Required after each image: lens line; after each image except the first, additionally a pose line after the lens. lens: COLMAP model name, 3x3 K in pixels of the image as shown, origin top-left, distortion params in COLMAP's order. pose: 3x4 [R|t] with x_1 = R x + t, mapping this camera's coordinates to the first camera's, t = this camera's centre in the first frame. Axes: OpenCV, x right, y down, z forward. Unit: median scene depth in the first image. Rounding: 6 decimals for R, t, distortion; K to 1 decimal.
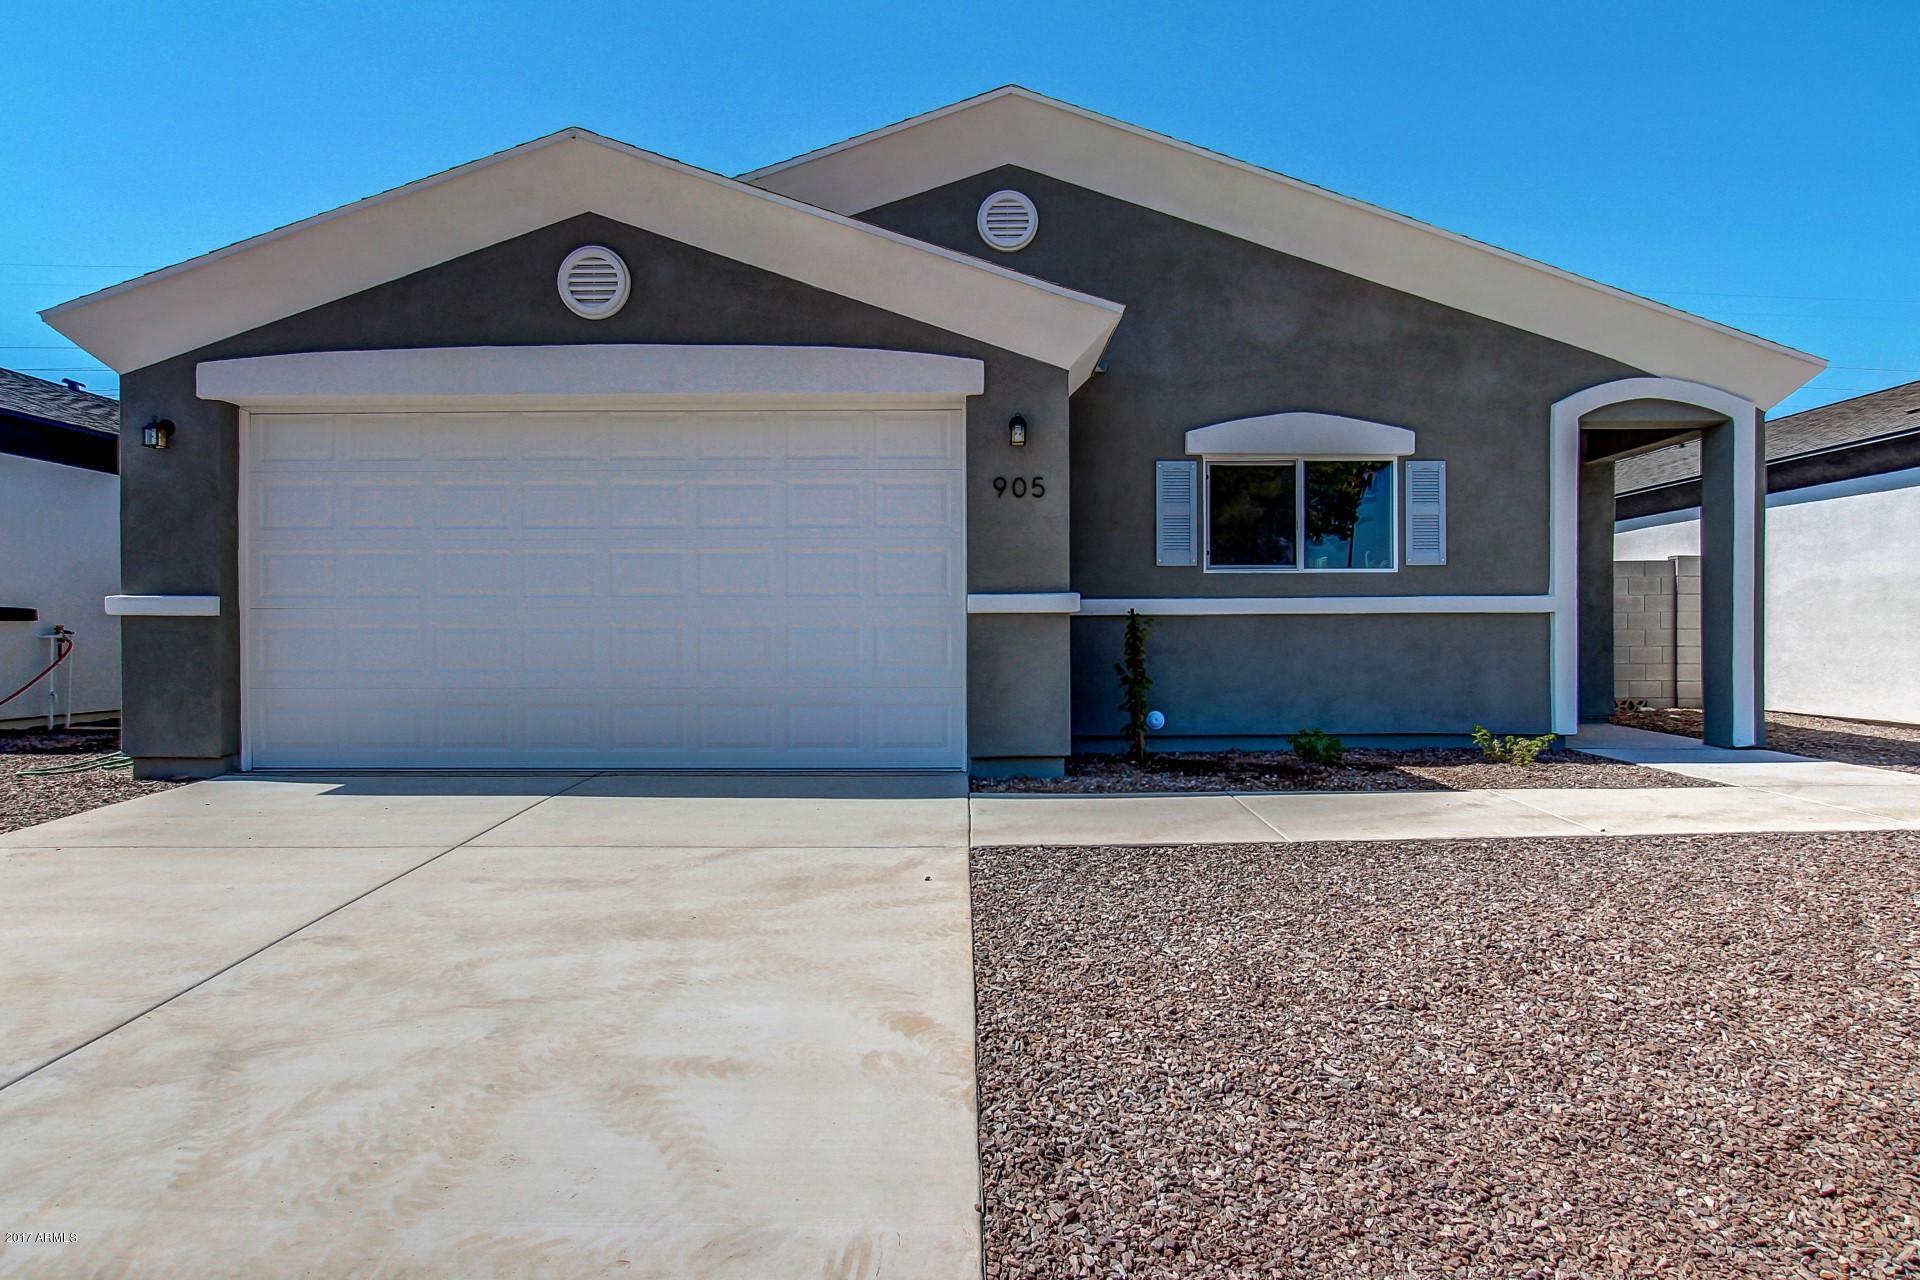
lens RADIAL K [[1053.3, 0, 960.7], [0, 1053.3, 643.6], [0, 0, 1]] dist [-0.019092, 0.004379]
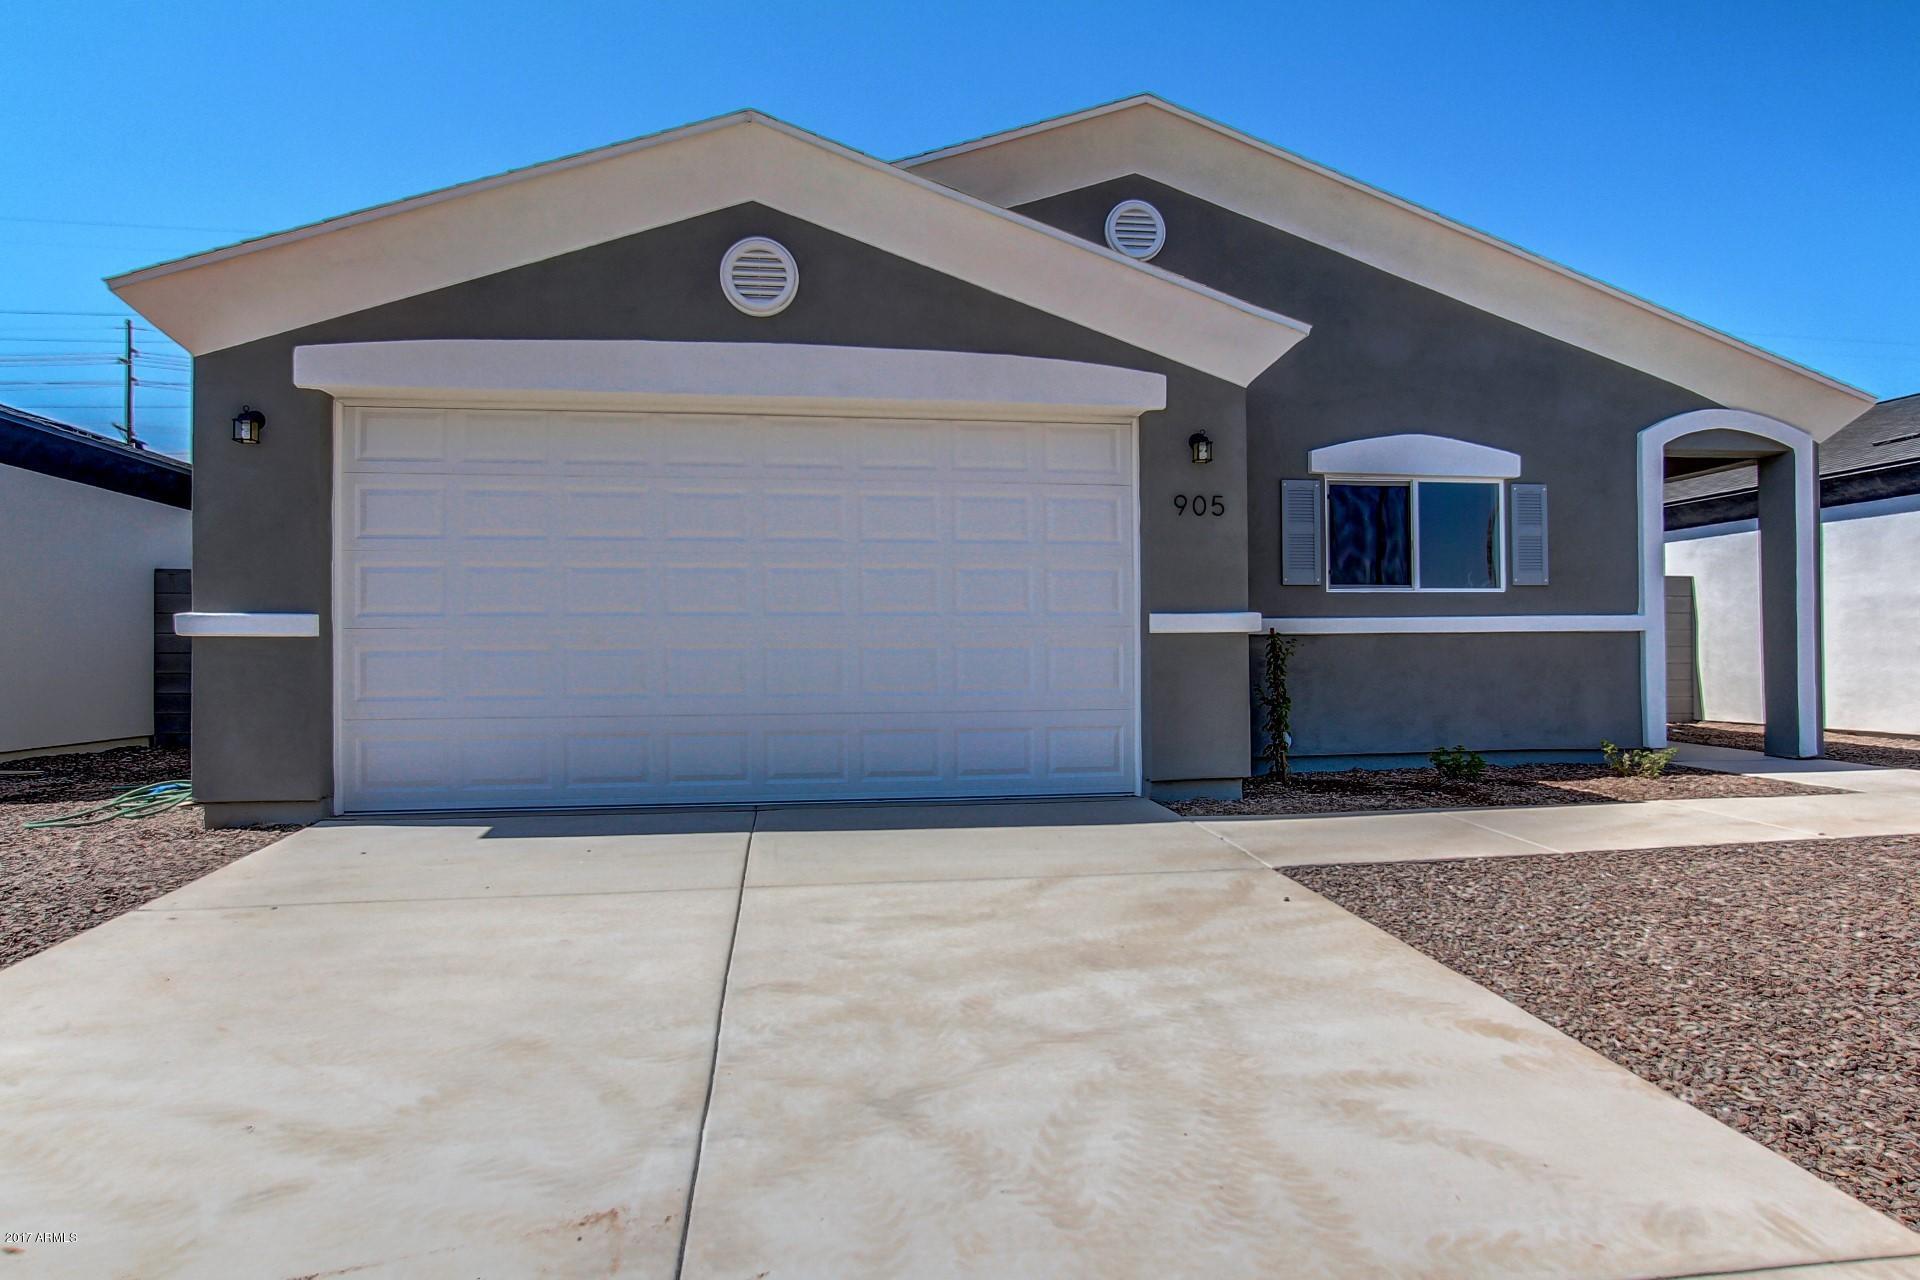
lens RADIAL K [[1137.5, 0, 962.2], [0, 1137.5, 641.8], [0, 0, 1]] dist [-0.012354, 0.005893]
pose [[0.988274, -0.002705, 0.152667, -0.310286], [0.005923, 0.999770, -0.020626, 0.000111], [-0.152576, 0.021289, 0.988062, -0.012139]]
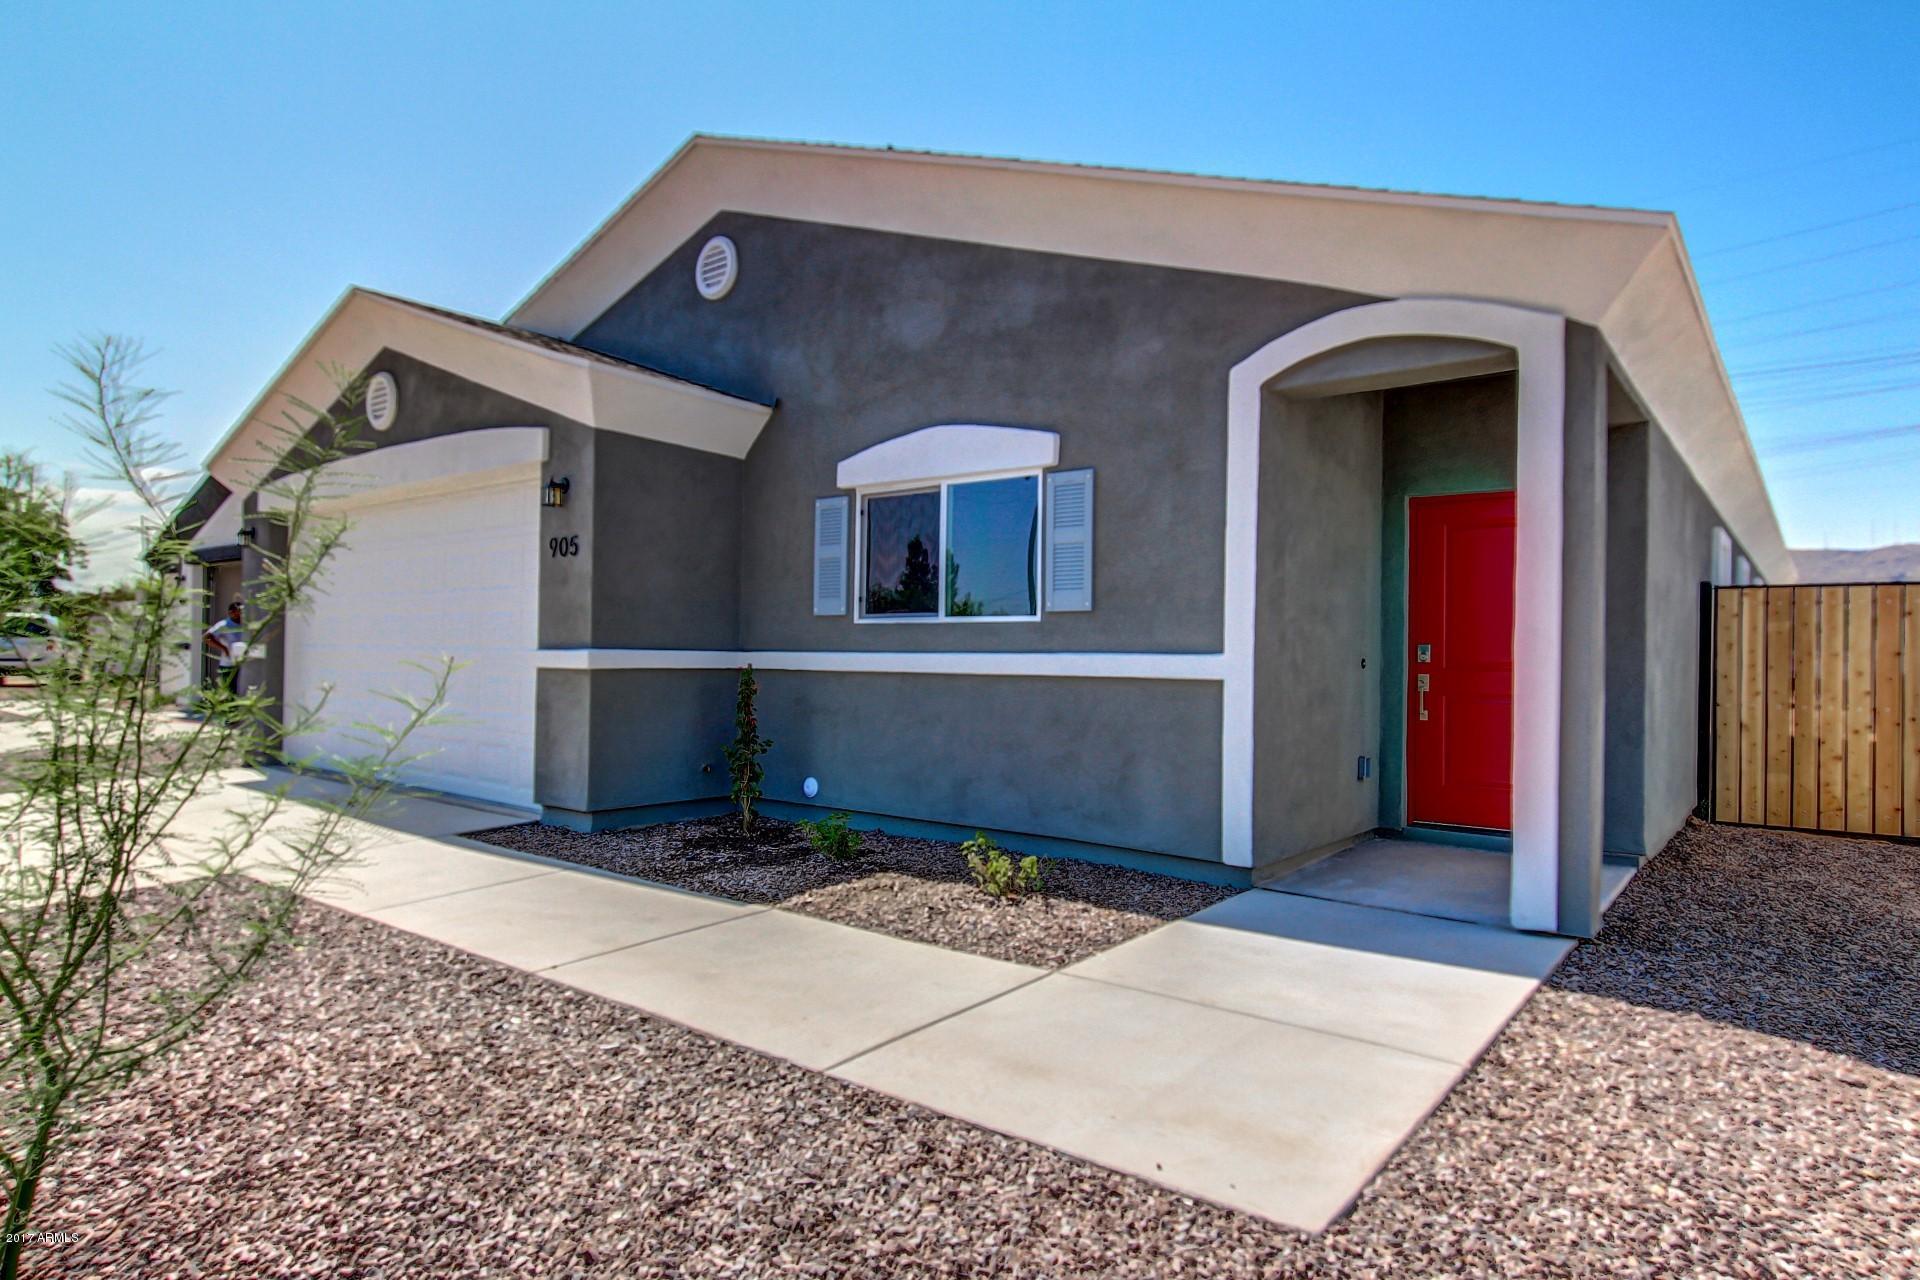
lens RADIAL K [[1107.5, 0, 958.5], [0, 1107.5, 636.5], [0, 0, 1]] dist [-0.013467, 0.000082]
pose [[0.778896, 0.003304, -0.627145, 0.983313], [-0.021266, 0.999550, -0.021146, -0.043593], [0.626793, 0.029807, 0.778616, 0.384272]]
